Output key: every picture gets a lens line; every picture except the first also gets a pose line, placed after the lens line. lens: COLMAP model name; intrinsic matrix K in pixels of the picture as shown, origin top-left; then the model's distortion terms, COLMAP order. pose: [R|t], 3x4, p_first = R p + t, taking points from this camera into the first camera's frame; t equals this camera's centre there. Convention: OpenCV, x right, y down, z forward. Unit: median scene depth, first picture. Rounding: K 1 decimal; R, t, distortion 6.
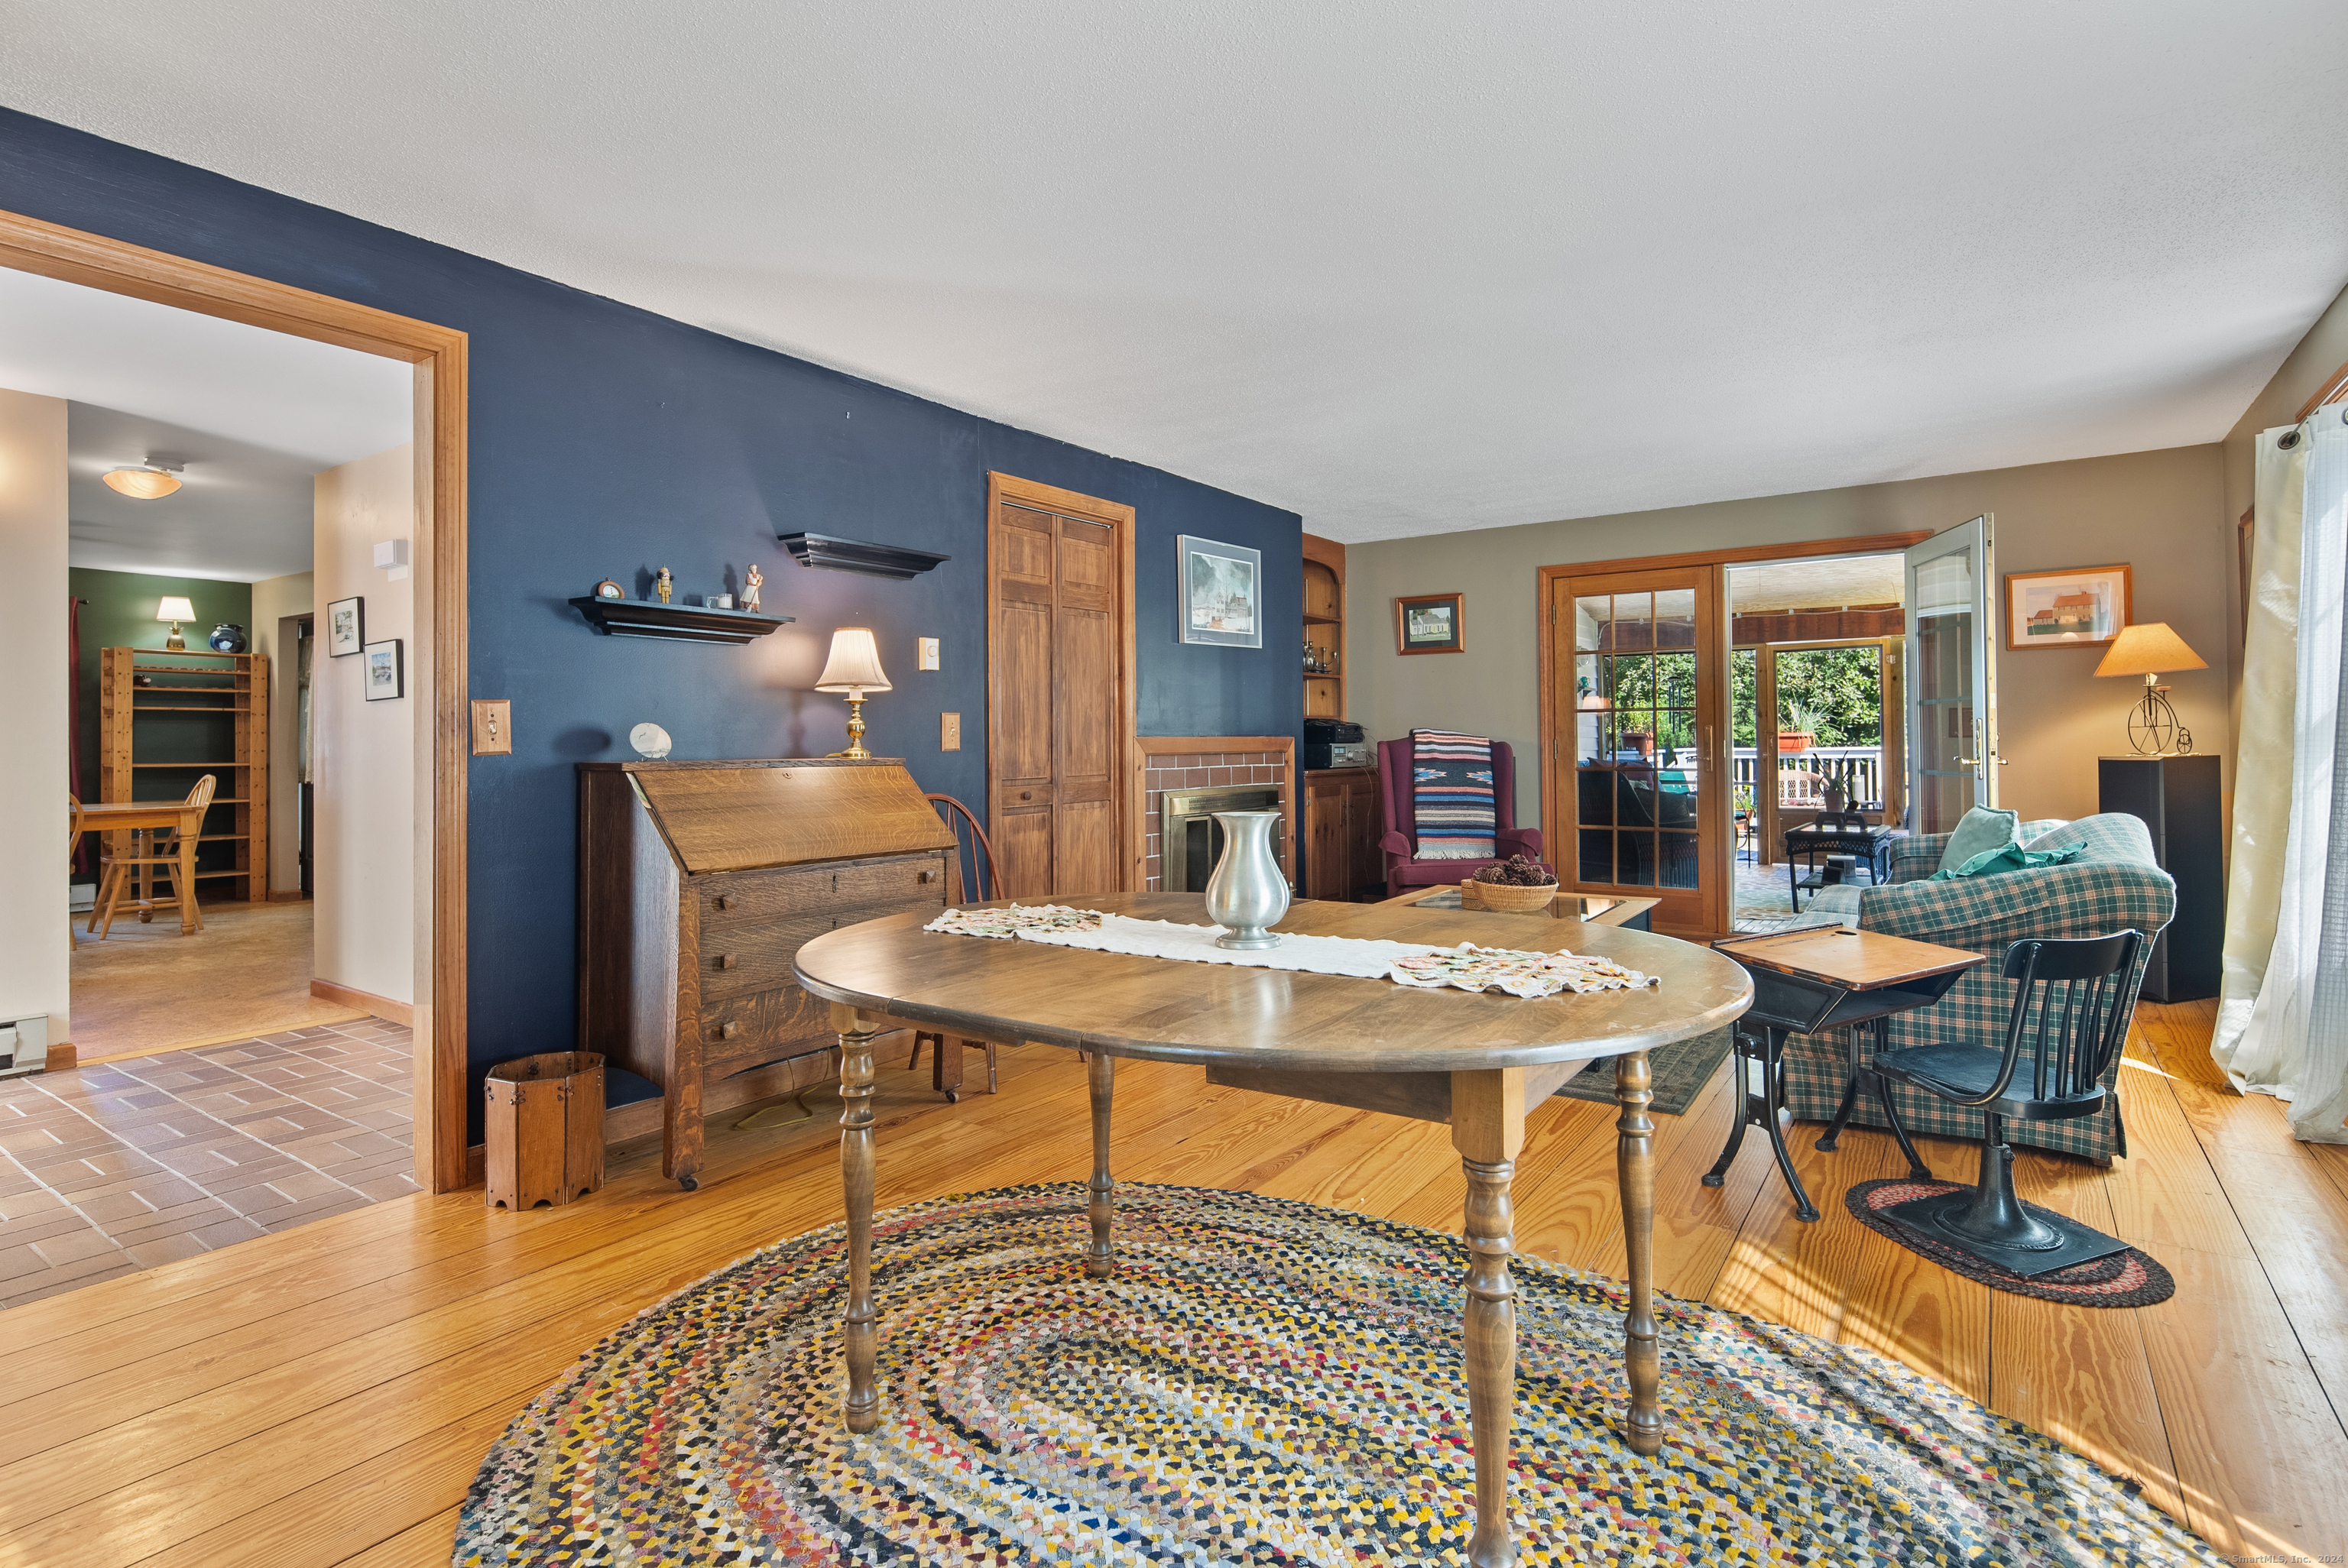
lens RADIAL K [[1147.5, 0, 1191.5], [0, 1147.5, 730.6], [0, 0, 1]] dist [0.008676, -0.006681]
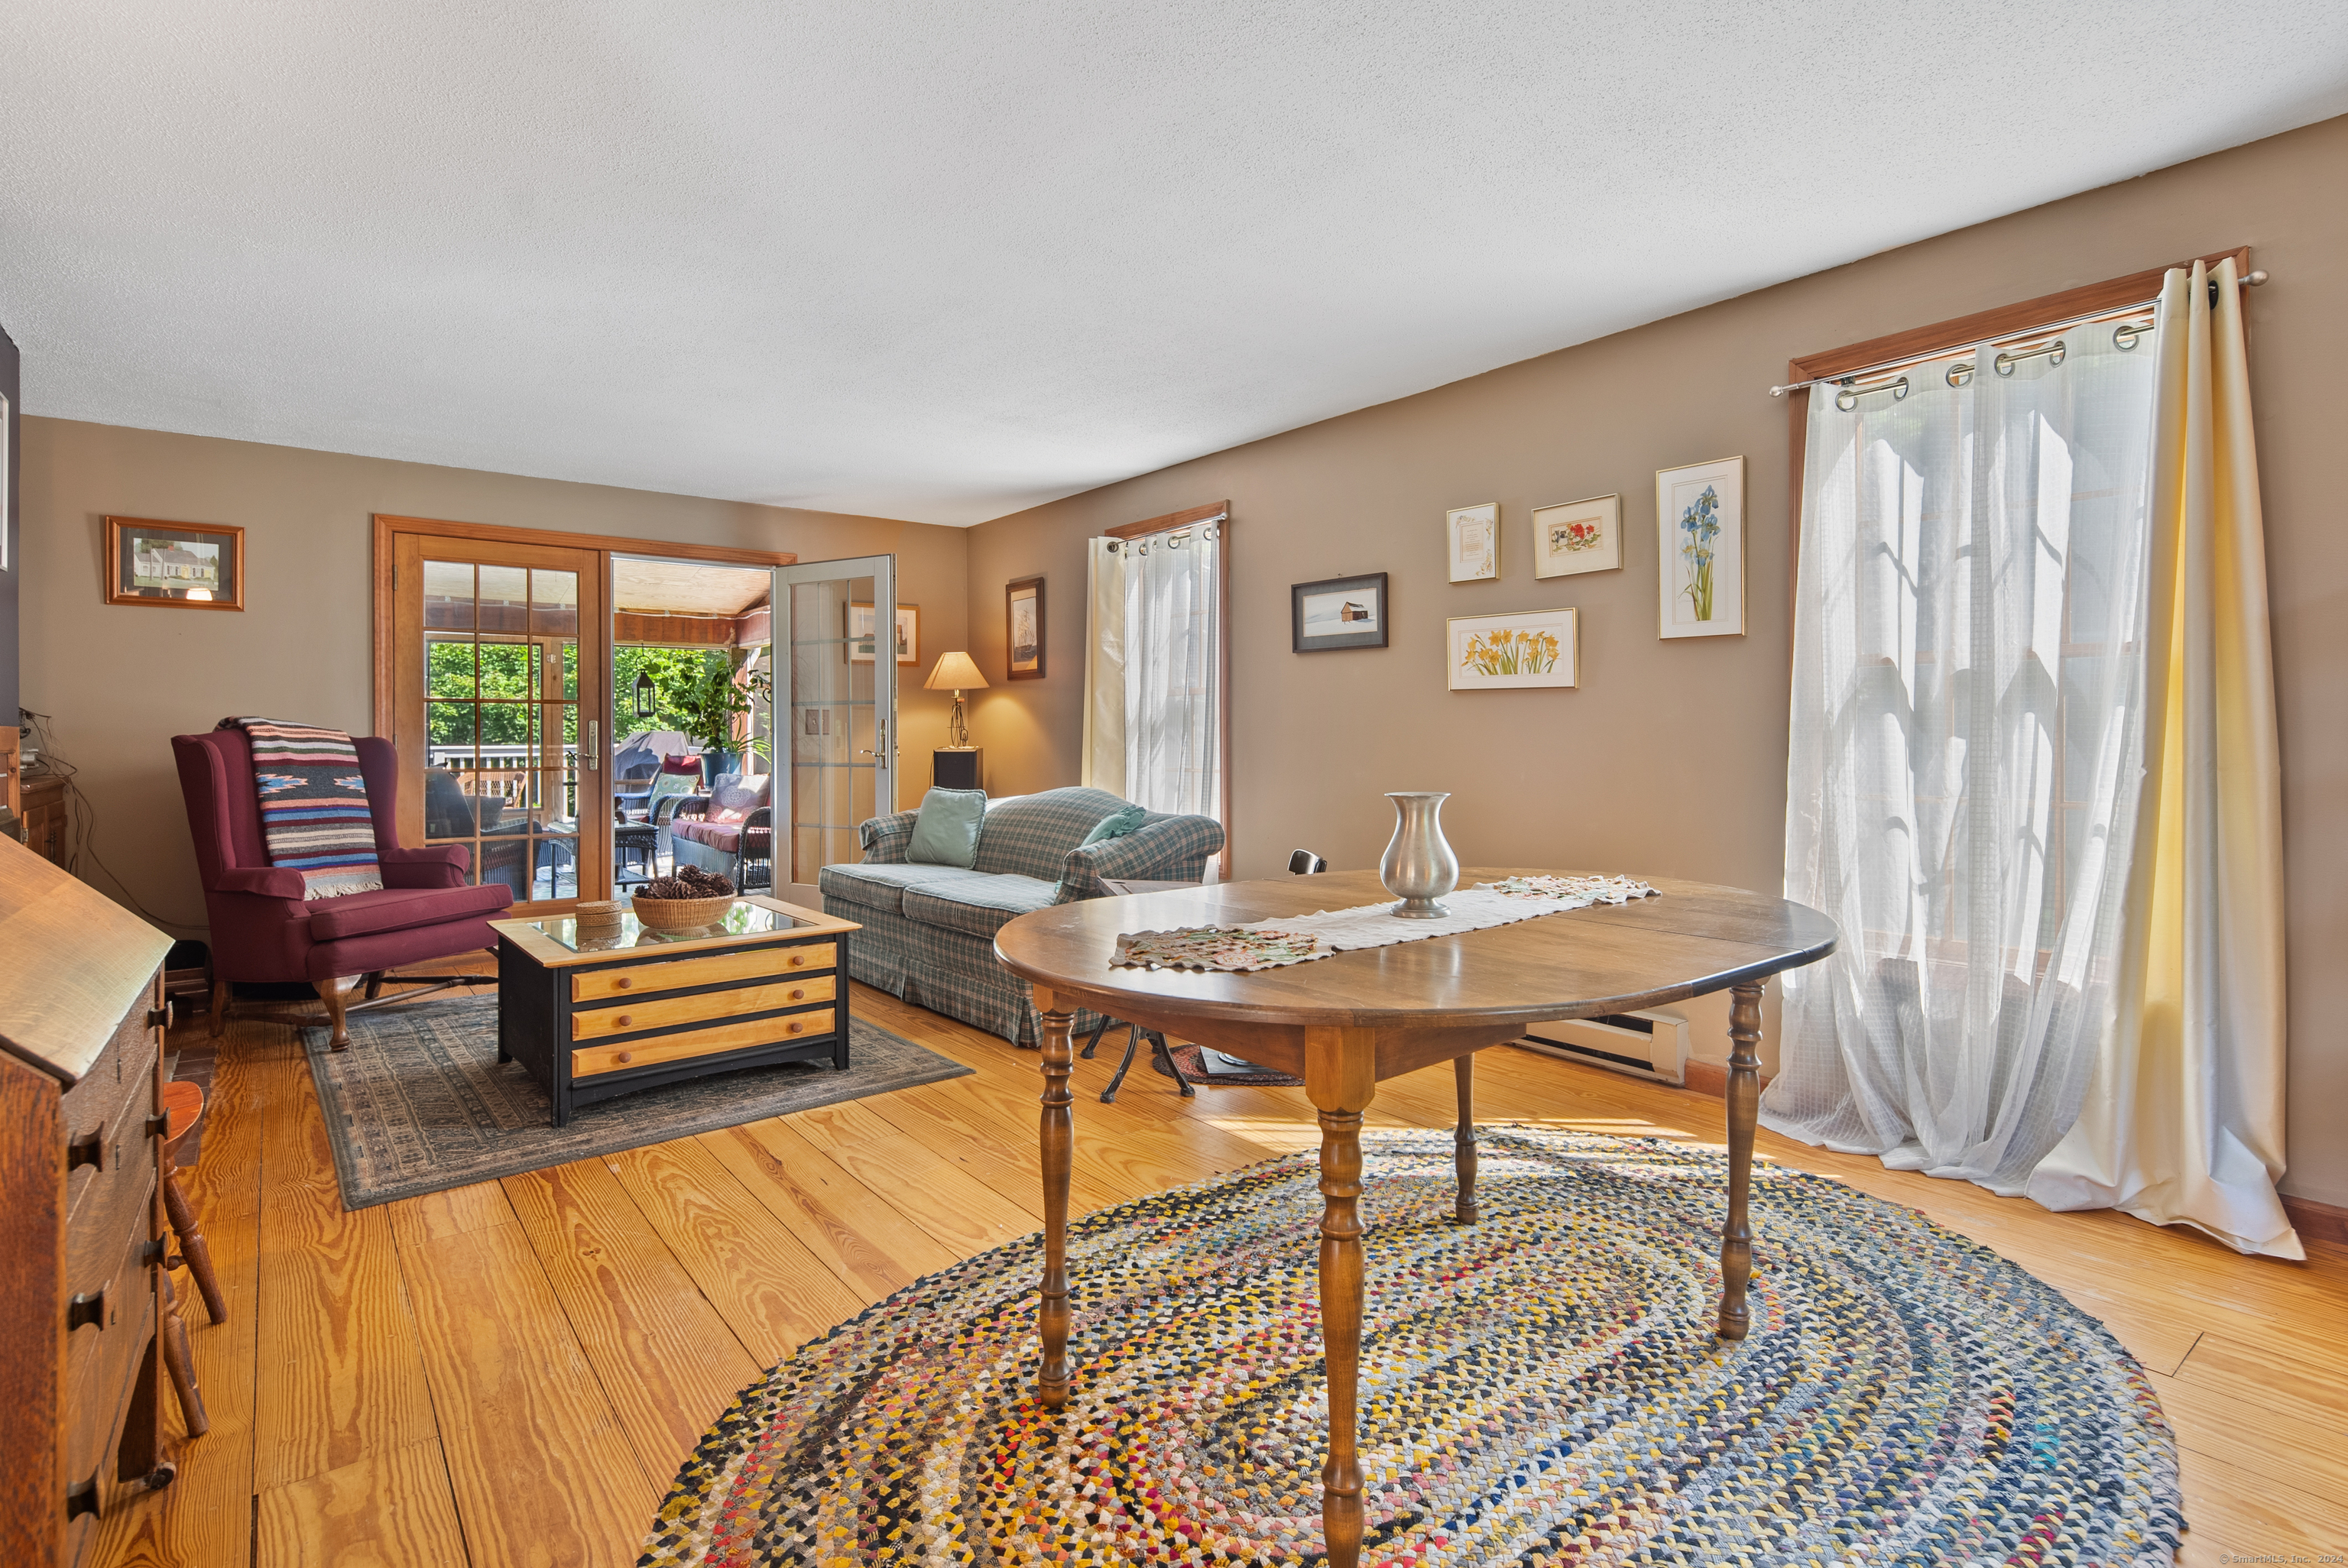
lens RADIAL K [[1147.5, 0, 1191.5], [0, 1147.5, 730.6], [0, 0, 1]] dist [0.008676, -0.006681]
pose [[0.285380, 0.010033, 0.958362, -0.358101], [-0.008821, 0.999930, -0.007842, 0.007796], [-0.958374, -0.006216, 0.285449, 0.302991]]
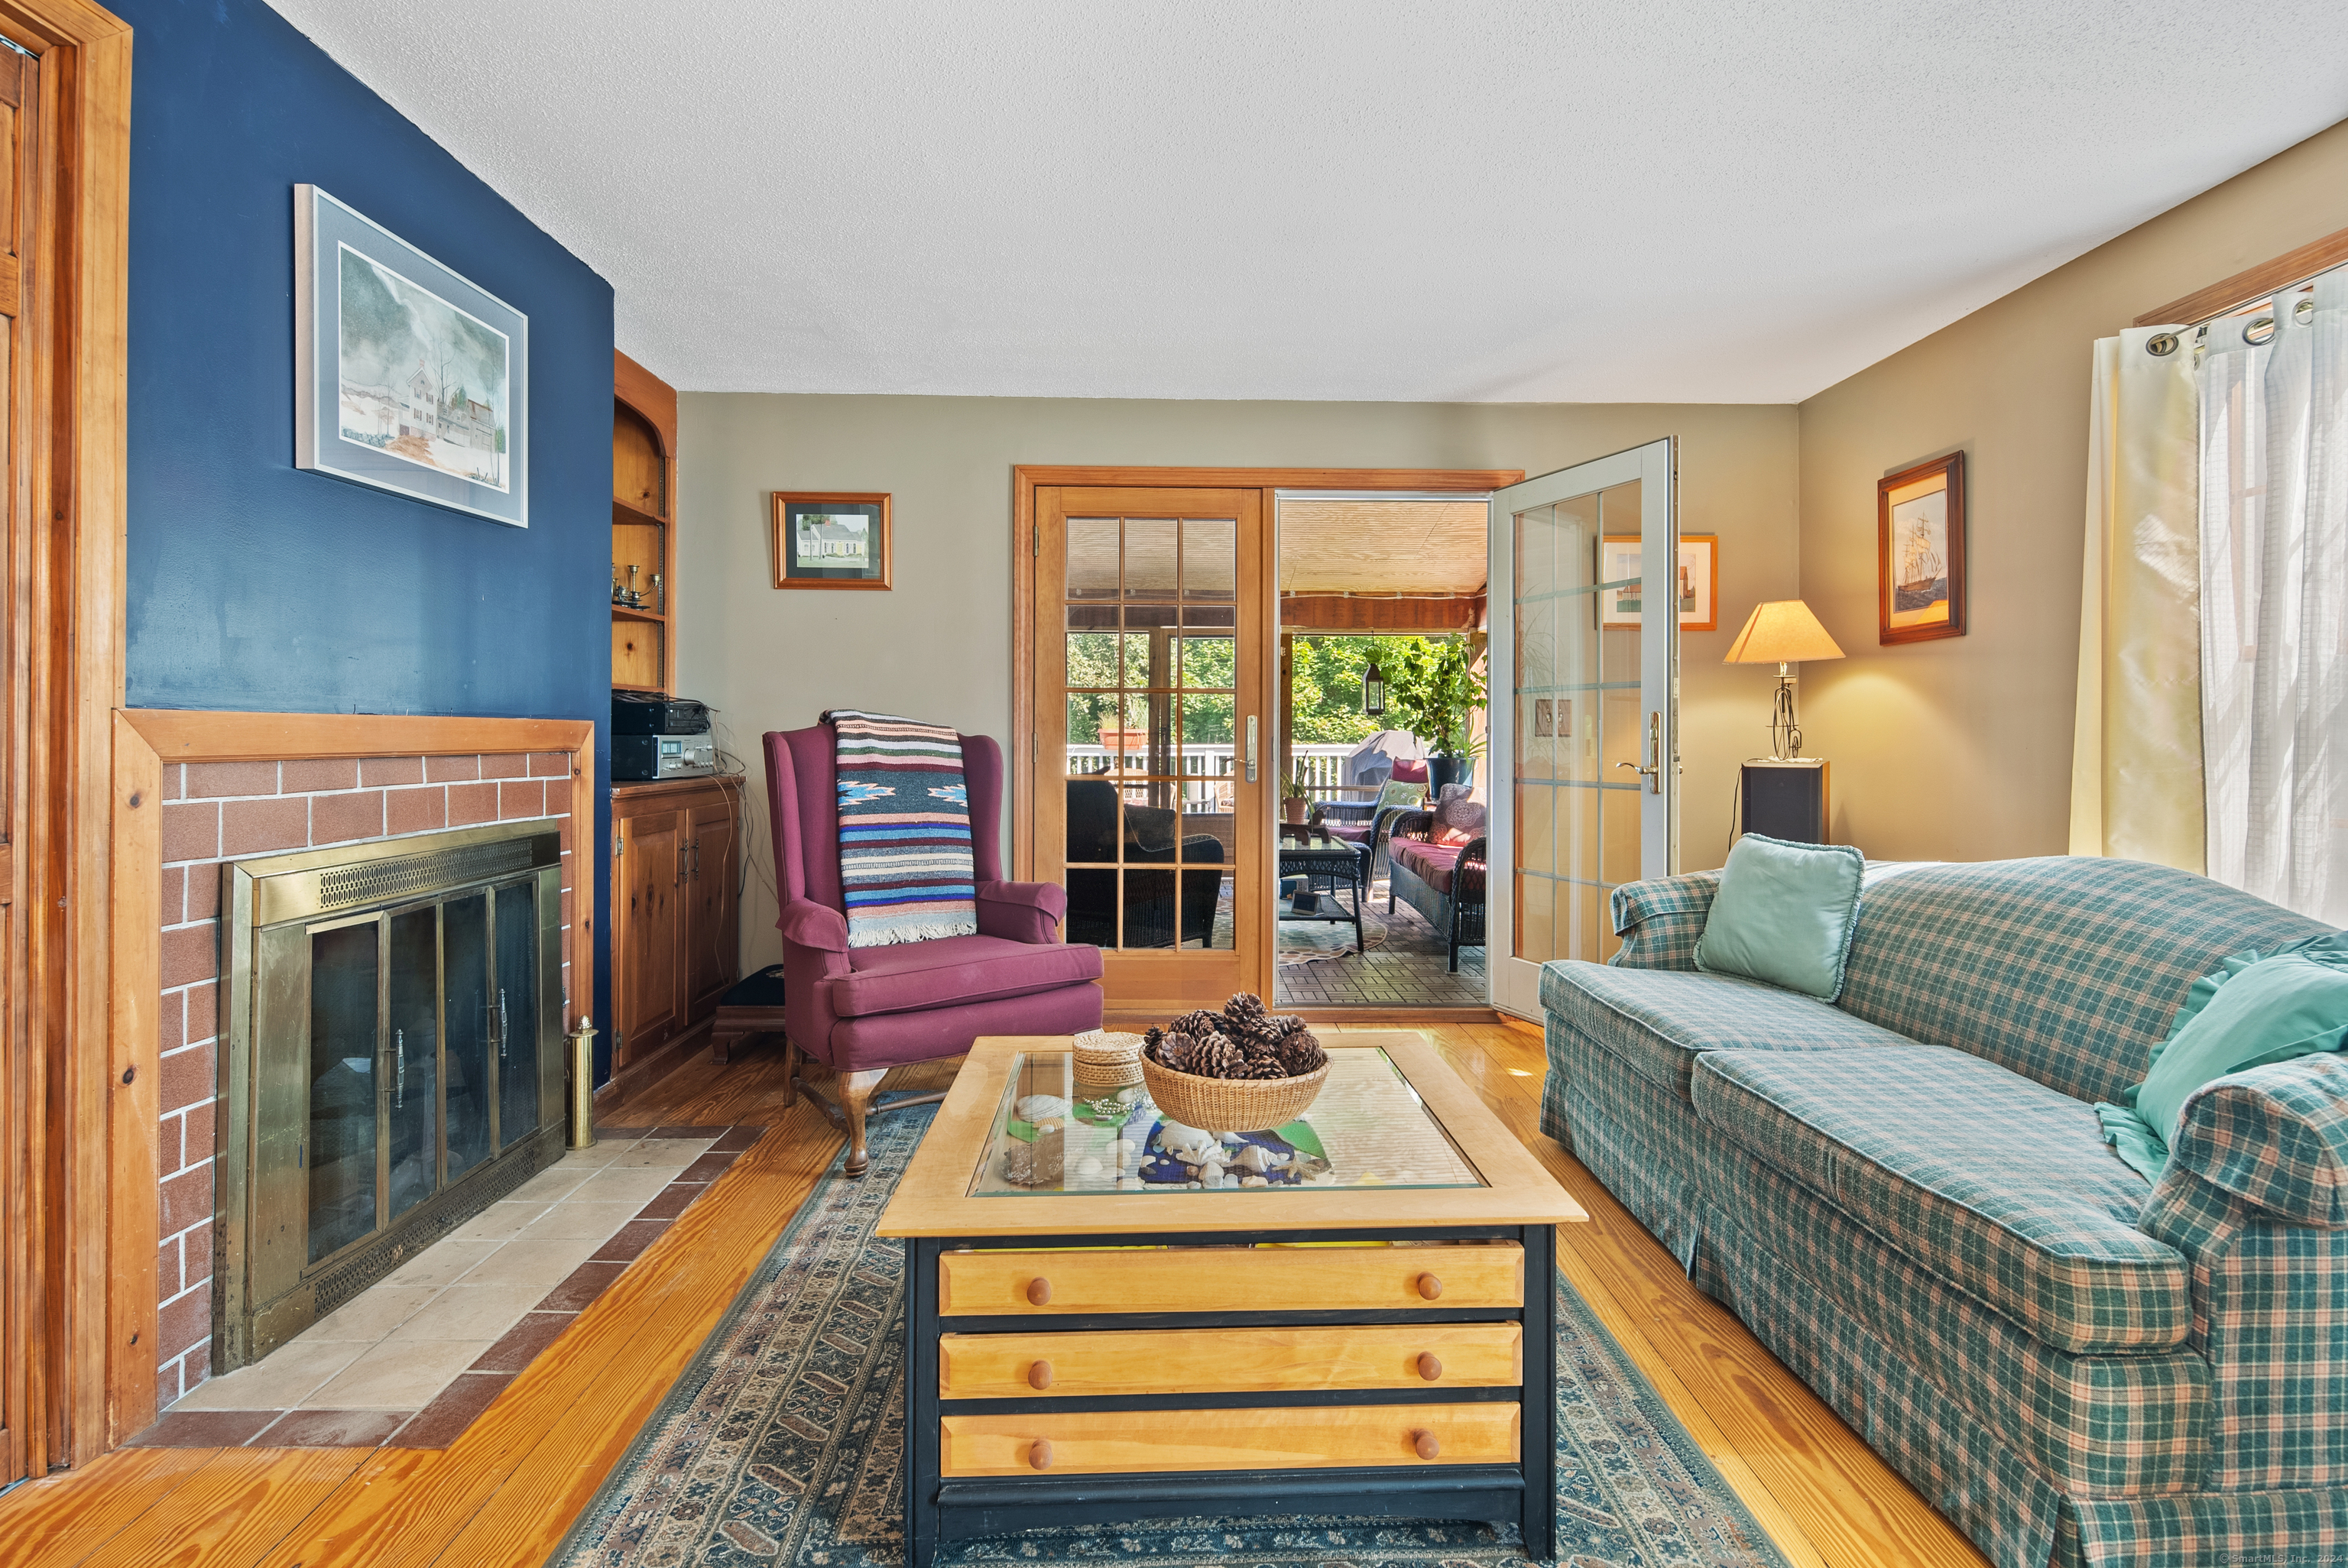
lens RADIAL K [[1147.5, 0, 1191.5], [0, 1147.5, 730.6], [0, 0, 1]] dist [0.008676, -0.006681]
pose [[0.807020, 0.013925, 0.590360, 0.005040], [-0.017066, 0.999854, -0.000255, 0.006356], [-0.590277, -0.009869, 0.807140, 0.522685]]
